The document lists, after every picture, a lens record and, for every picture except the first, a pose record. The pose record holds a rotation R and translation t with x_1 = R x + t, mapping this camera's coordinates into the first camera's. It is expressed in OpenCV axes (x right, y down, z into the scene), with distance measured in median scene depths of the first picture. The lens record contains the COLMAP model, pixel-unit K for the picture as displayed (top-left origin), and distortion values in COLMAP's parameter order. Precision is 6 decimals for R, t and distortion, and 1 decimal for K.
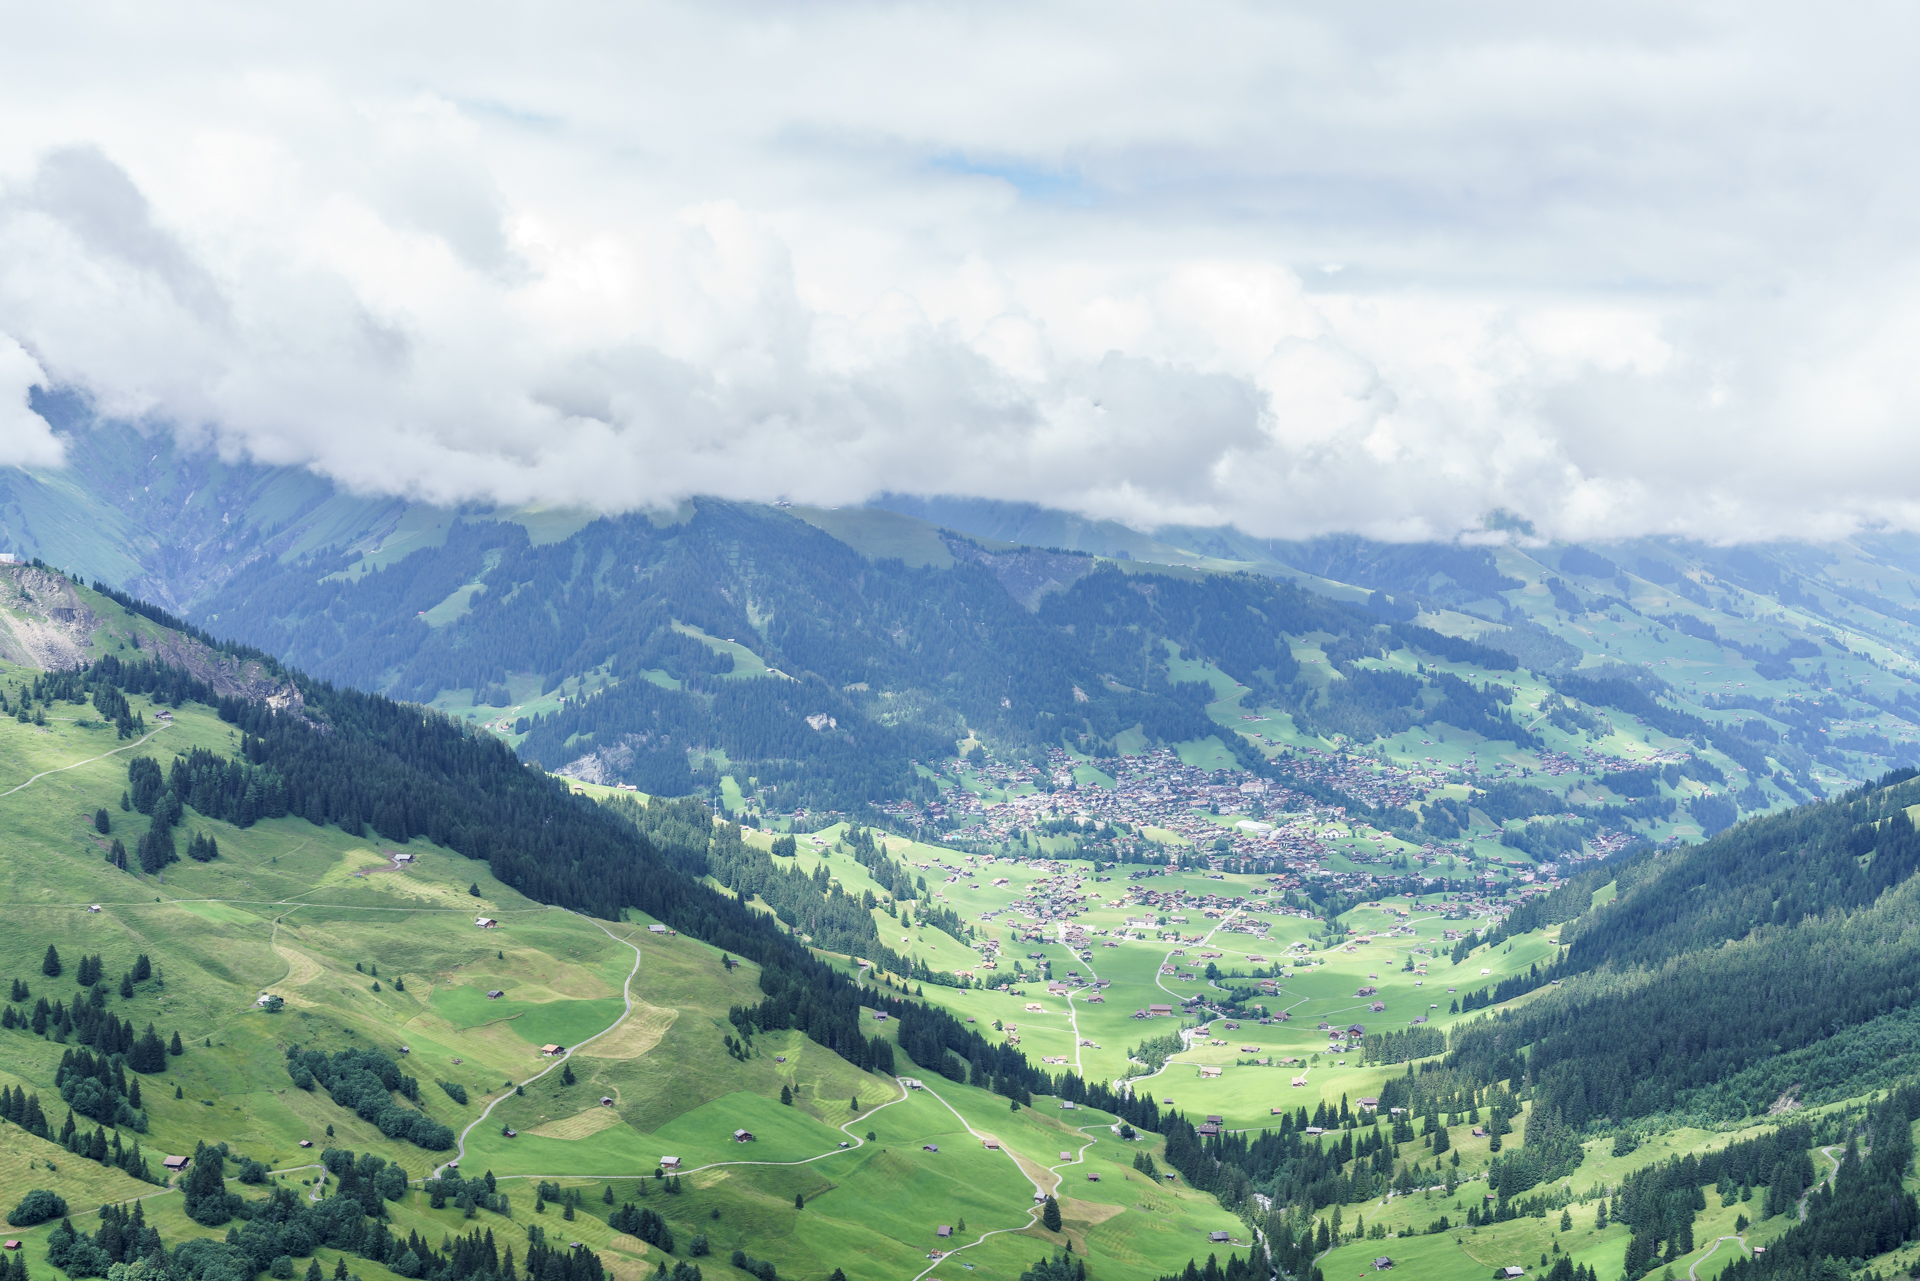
lens RADIAL K [[2366.3, 0, 960.4], [0, 2366.3, 637.5], [0, 0, 1]] dist [0.018080, 0.000000]
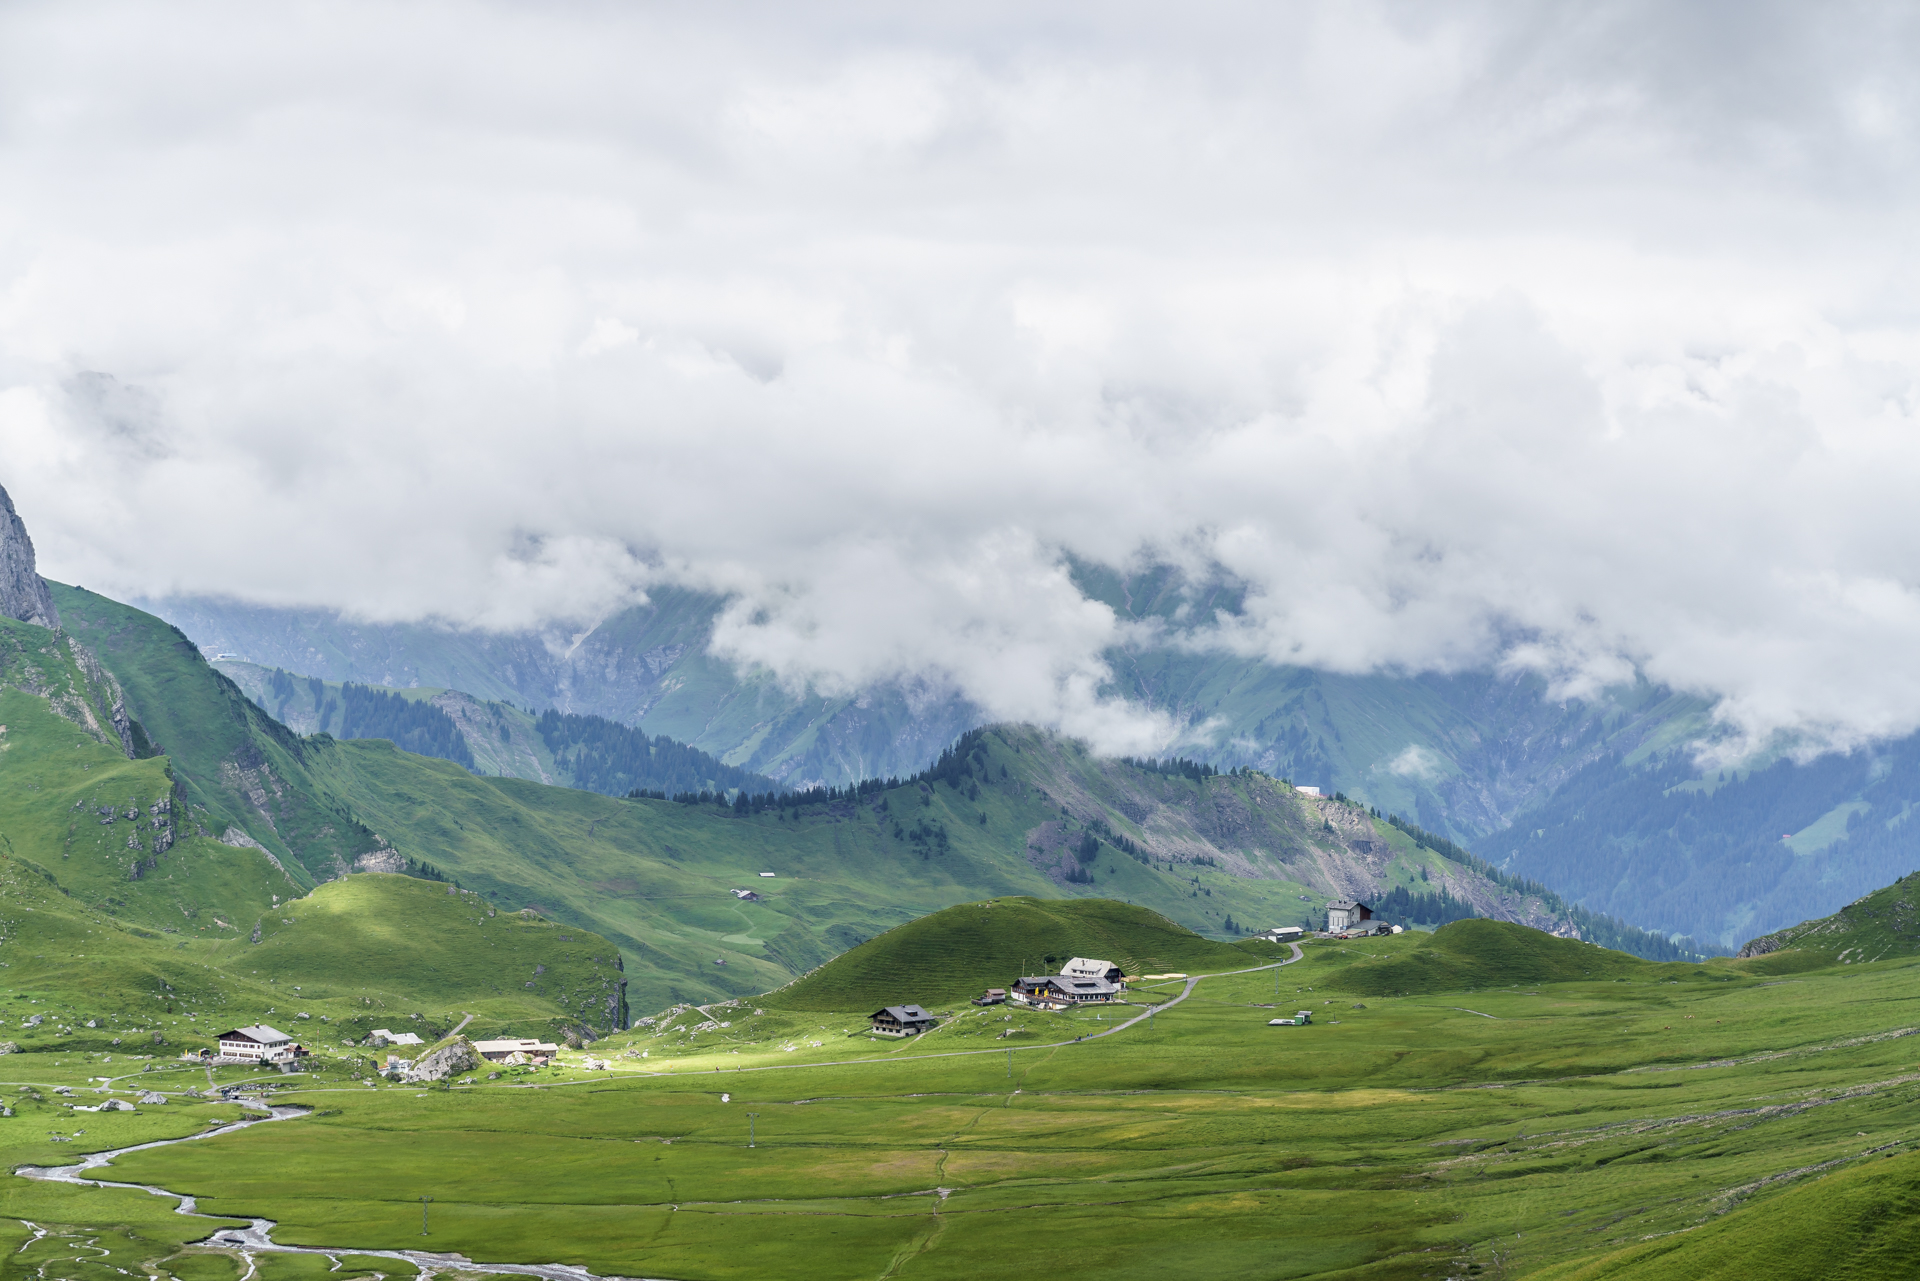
lens RADIAL K [[3862.6, 0, 959.6], [0, 3862.6, 639.8], [0, 0, 1]] dist [0.038592, 0.000000]
pose [[0.892243, 0.007070, -0.451500, 0.111256], [-0.031202, 0.998453, -0.046026, -0.007740], [0.450476, 0.055154, 0.891083, -0.288741]]
